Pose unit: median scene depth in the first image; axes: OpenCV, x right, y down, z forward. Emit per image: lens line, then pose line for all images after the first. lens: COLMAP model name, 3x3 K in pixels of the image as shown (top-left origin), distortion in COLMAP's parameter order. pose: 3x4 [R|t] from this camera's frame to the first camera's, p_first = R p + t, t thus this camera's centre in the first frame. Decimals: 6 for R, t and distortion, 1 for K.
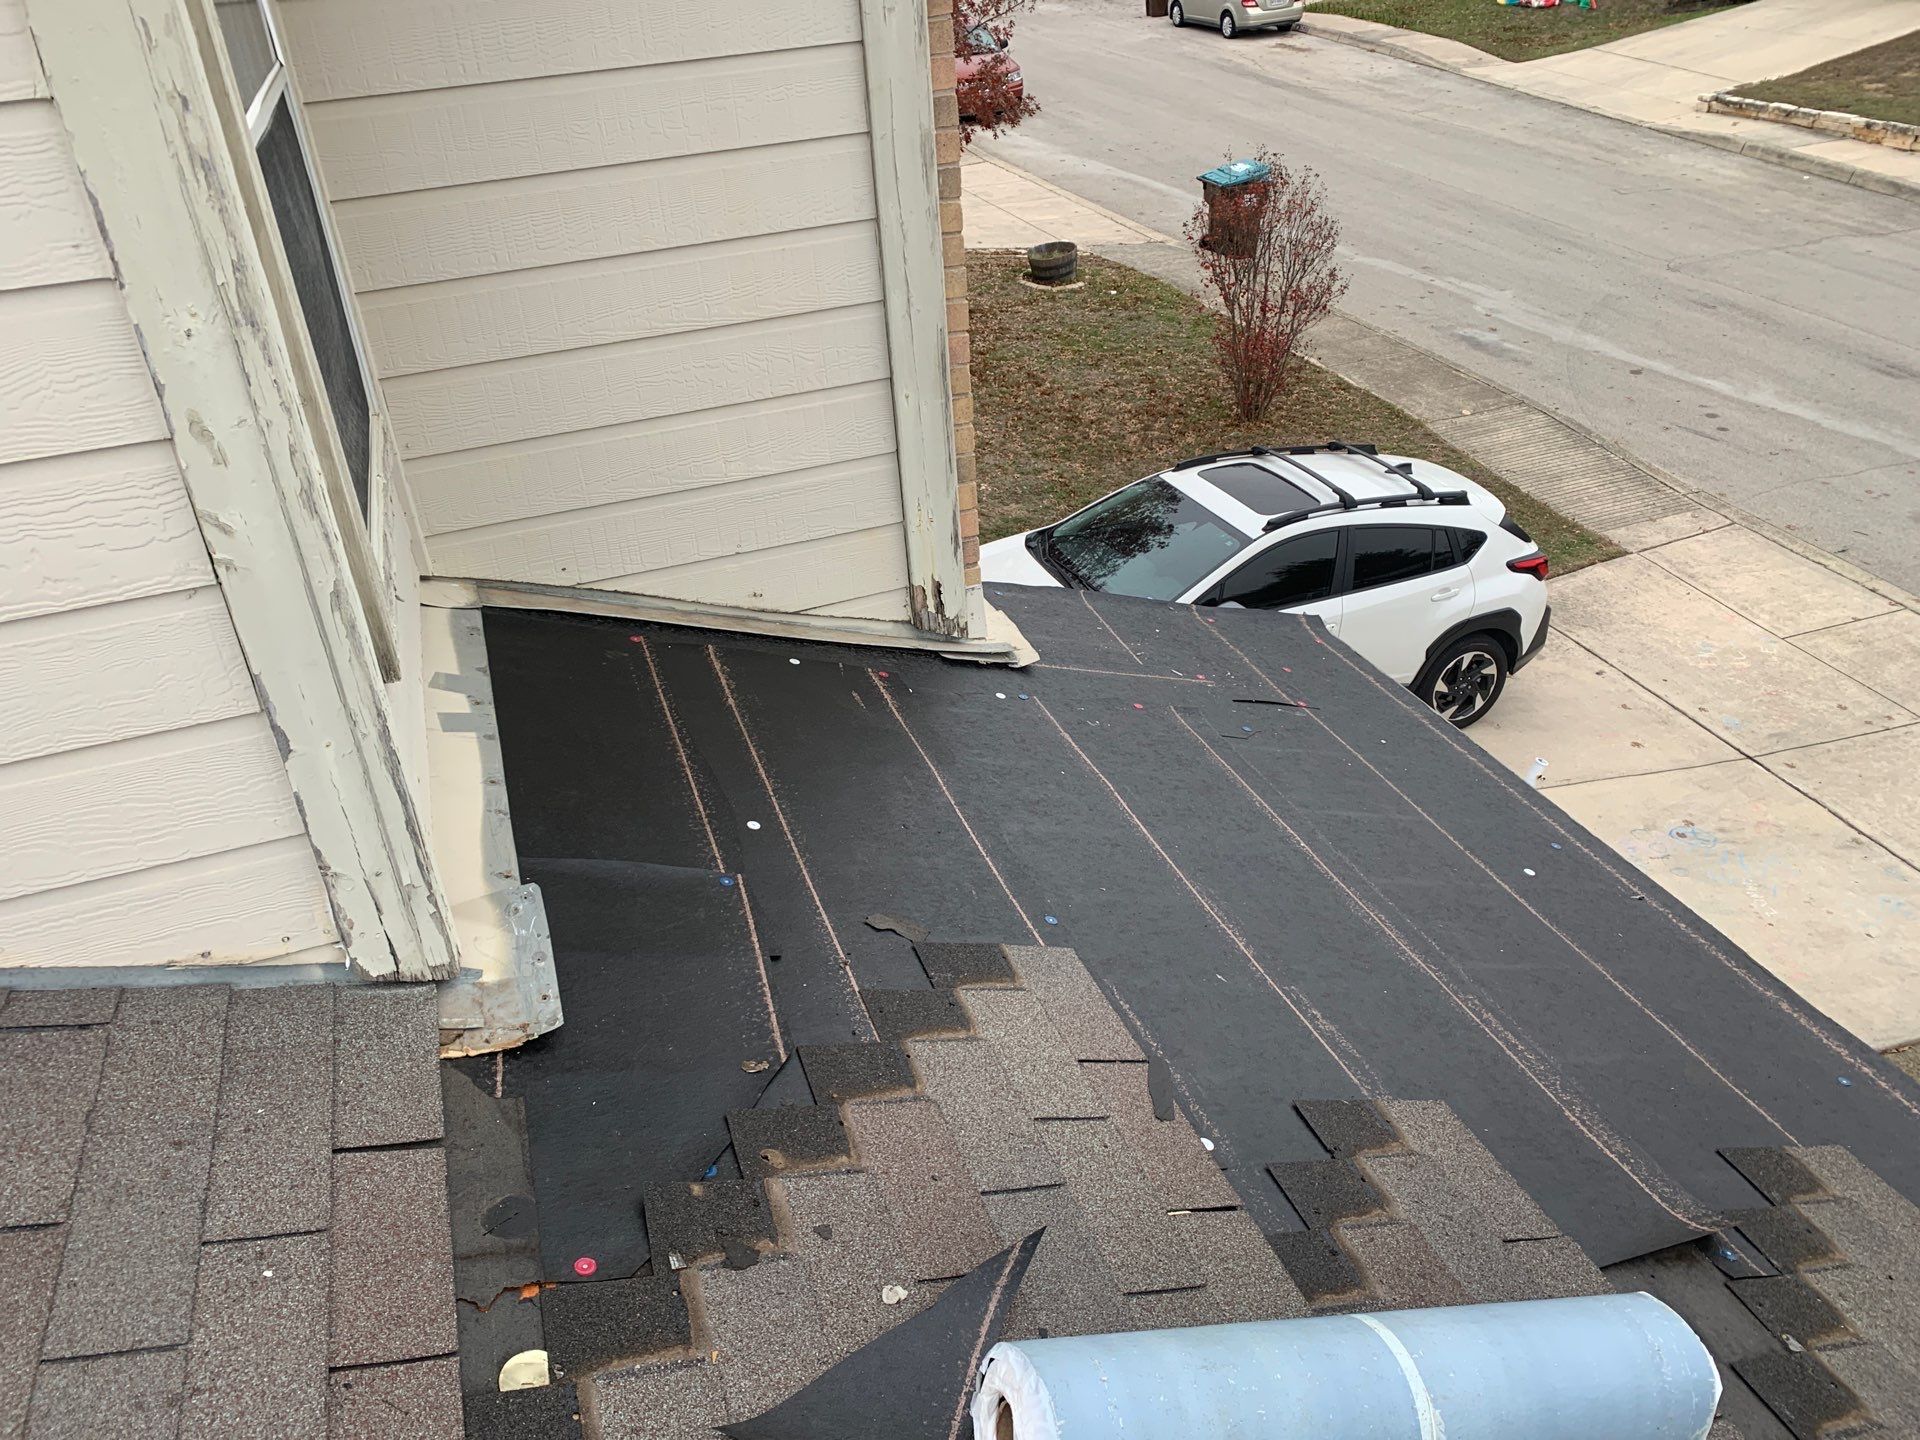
lens RADIAL K [[1433.7, 0, 954.7], [0, 1433.7, 717.9], [0, 0, 1]] dist [0.030854, -0.035087]
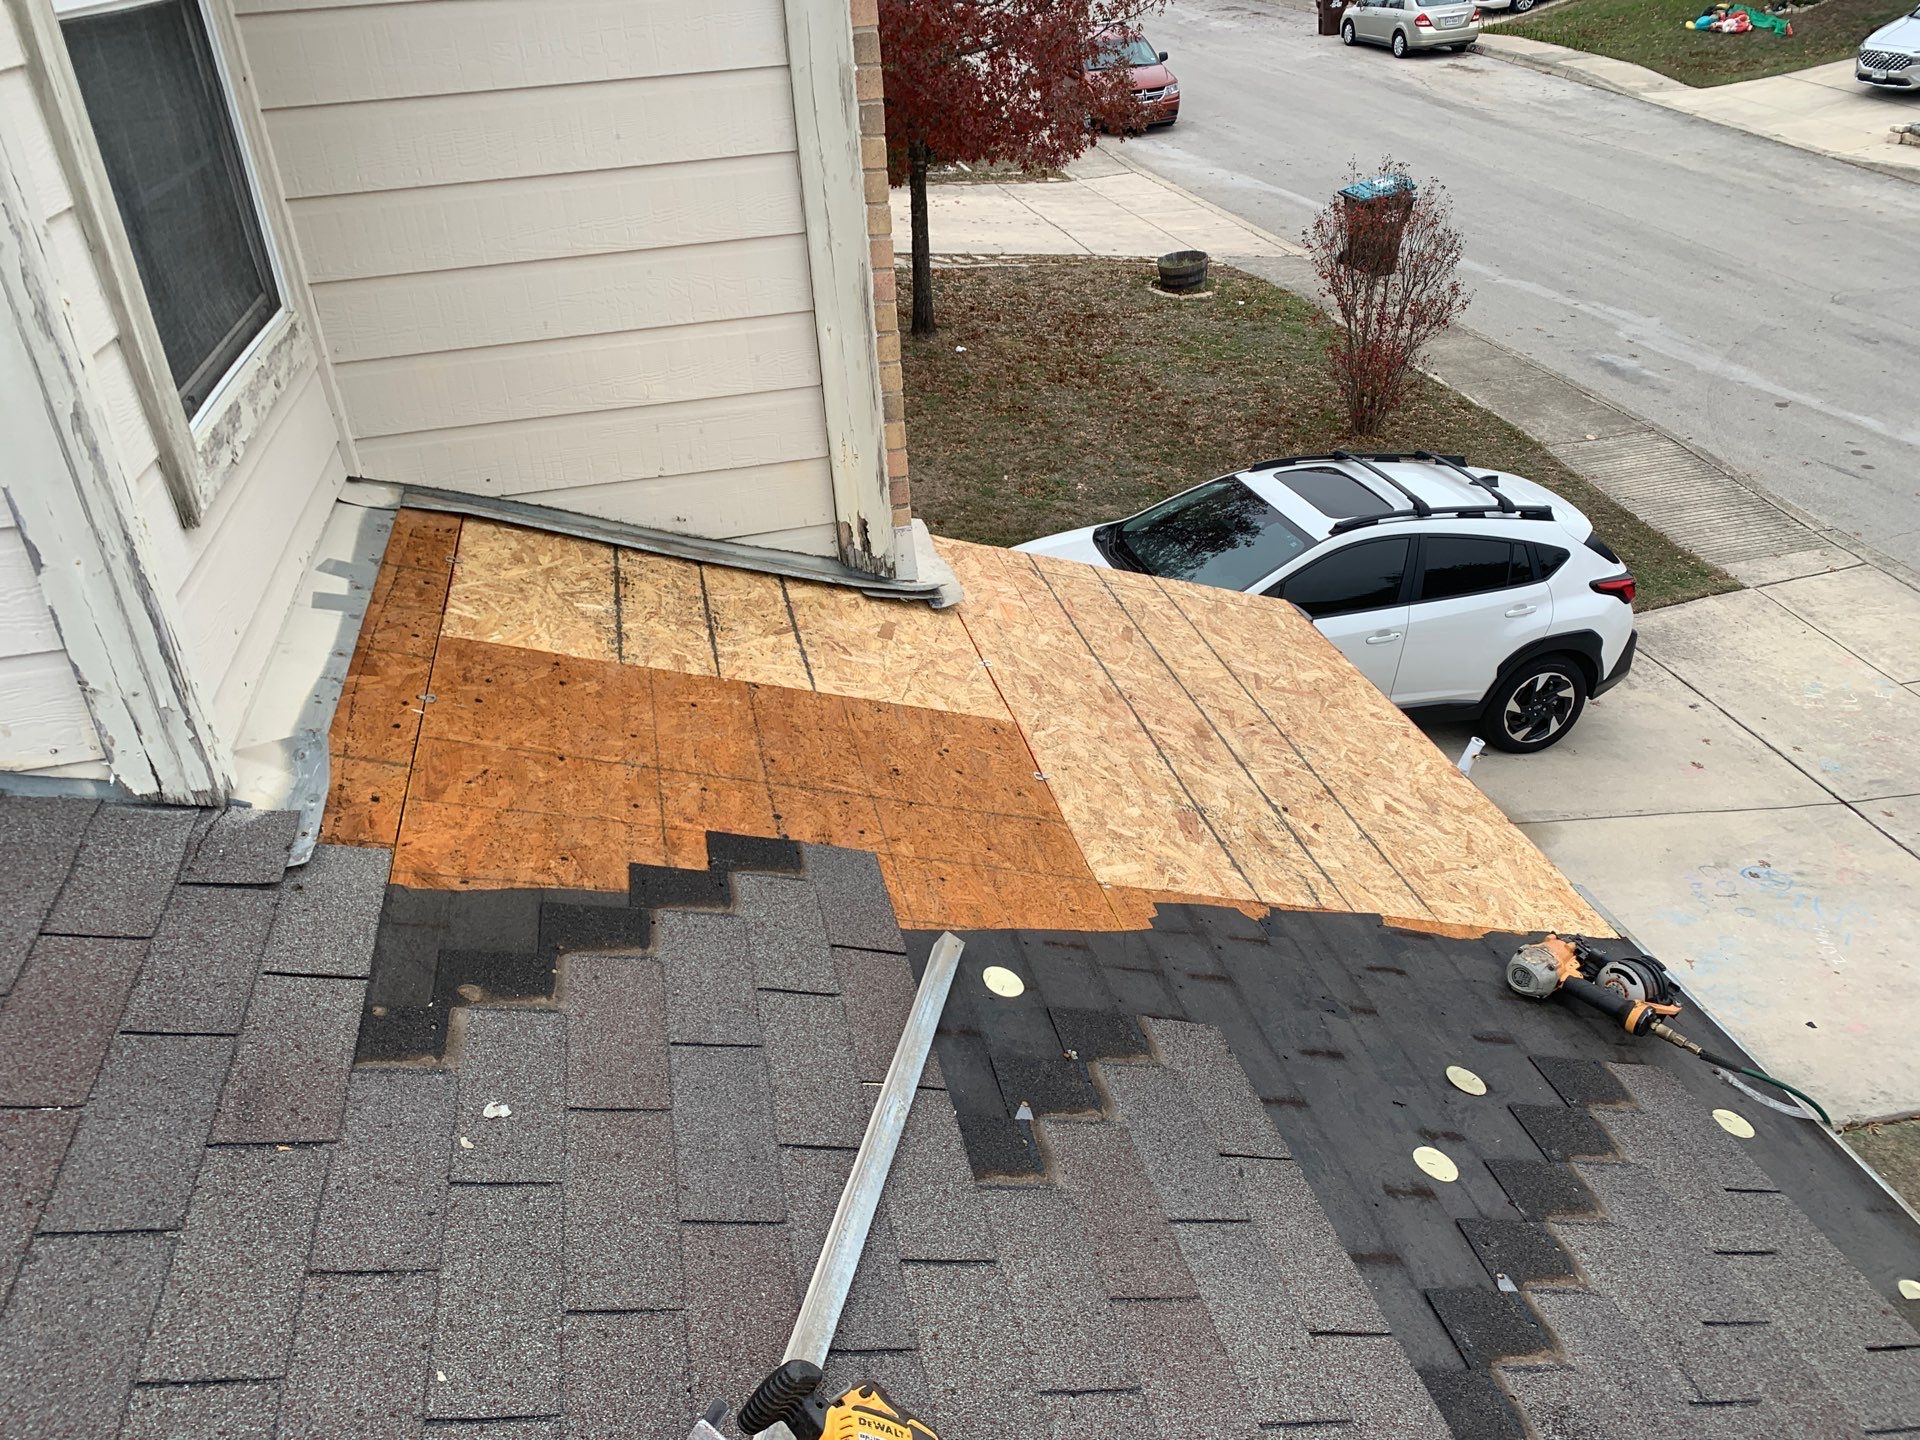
lens RADIAL K [[1434.8, 0, 964.1], [0, 1434.8, 717.4], [0, 0, 1]] dist [0.029141, -0.028284]
pose [[0.993505, 0.065999, -0.092694, 0.056792], [-0.067006, 0.997722, -0.007788, 0.016936], [0.091969, 0.013948, 0.995664, -0.001791]]
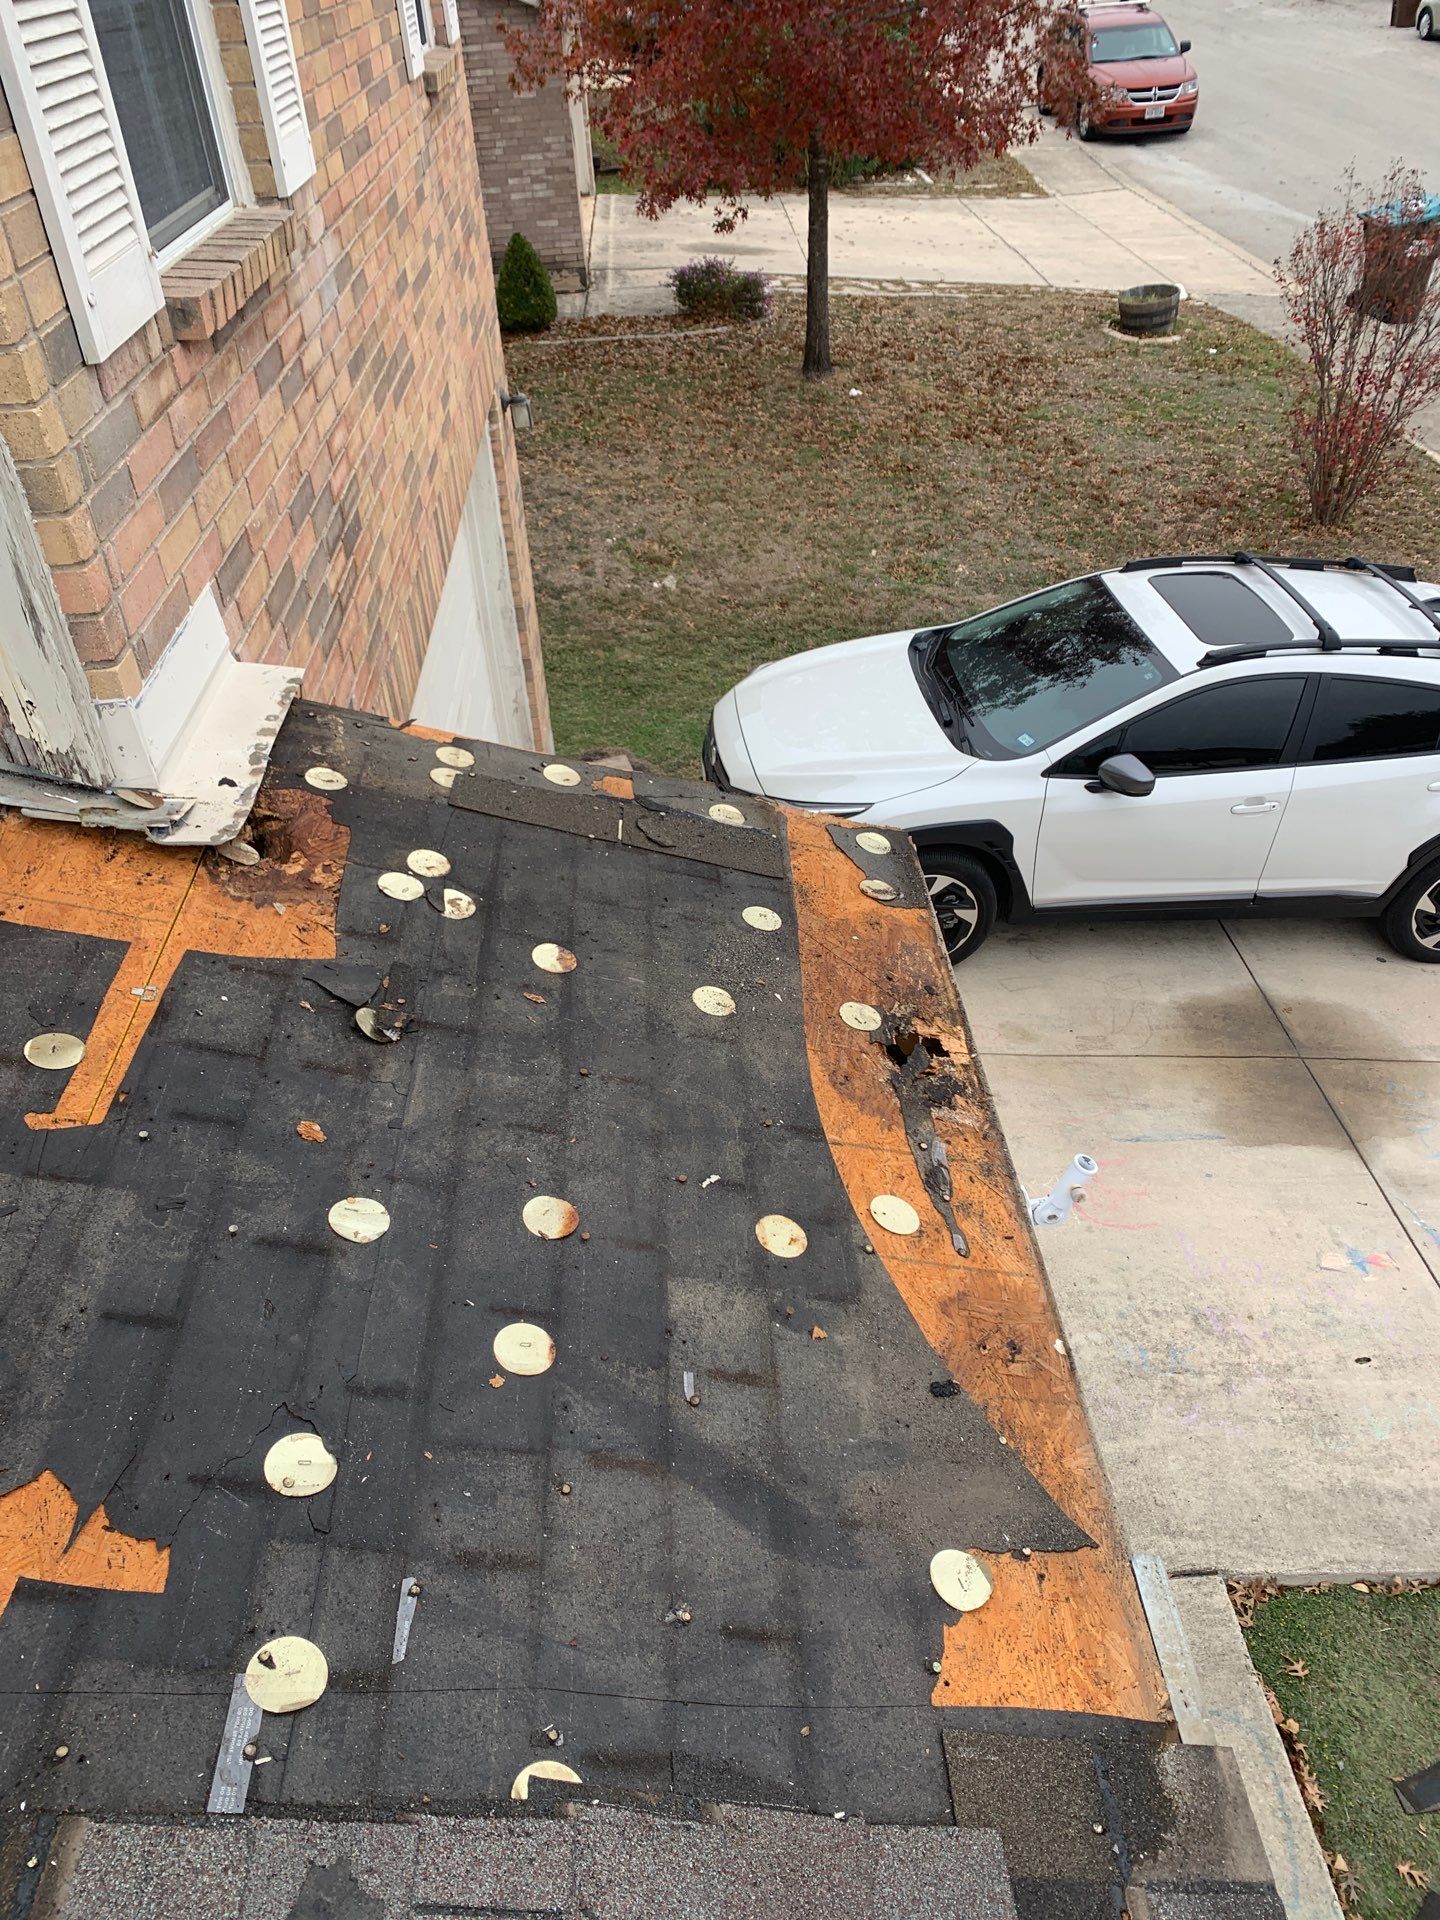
lens RADIAL K [[1444.6, 0, 724.4], [0, 1444.6, 958.8], [0, 0, 1]] dist [0.001935, 0.009805]
pose [[0.961267, 0.171788, -0.215532, 0.143838], [-0.145921, 0.980613, 0.130784, -0.036879], [0.233821, -0.094268, 0.967699, 0.169464]]
